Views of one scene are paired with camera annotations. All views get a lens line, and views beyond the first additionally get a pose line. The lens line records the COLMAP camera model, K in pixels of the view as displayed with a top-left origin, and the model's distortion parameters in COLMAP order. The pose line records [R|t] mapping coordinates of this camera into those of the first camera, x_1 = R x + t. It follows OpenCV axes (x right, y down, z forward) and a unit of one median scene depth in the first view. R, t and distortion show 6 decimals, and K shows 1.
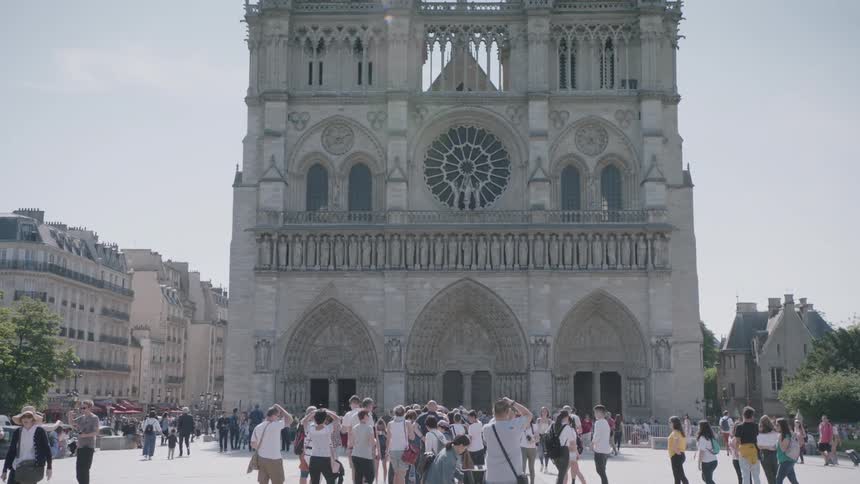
lens RADIAL K [[1095.0, 0, 428.3], [0, 1095.0, 246.3], [0, 0, 1]] dist [0.154394, 0.000000]
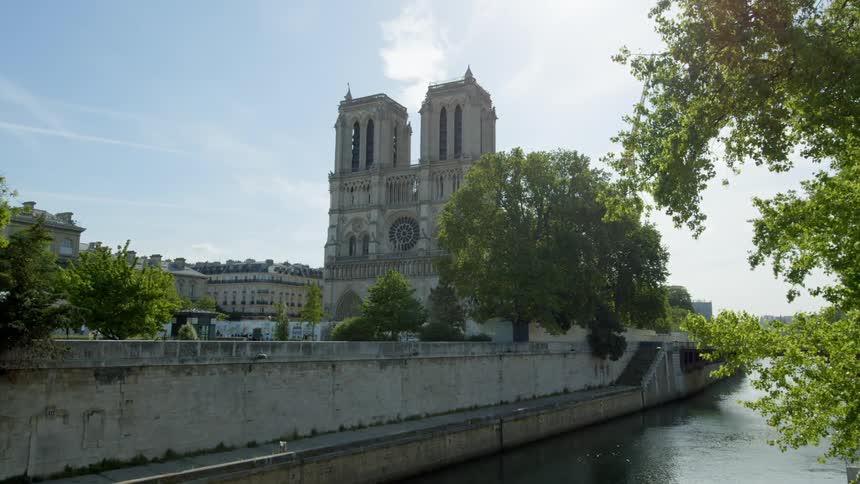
lens RADIAL K [[632.1, 0, 428.5], [0, 632.1, 253.4], [0, 0, 1]] dist [-0.058219, 0.003407]
pose [[0.893196, -0.053350, -0.446491, 0.709044], [0.060405, 0.998173, 0.001570, -0.027494], [0.445591, -0.028373, 0.894787, -0.225309]]
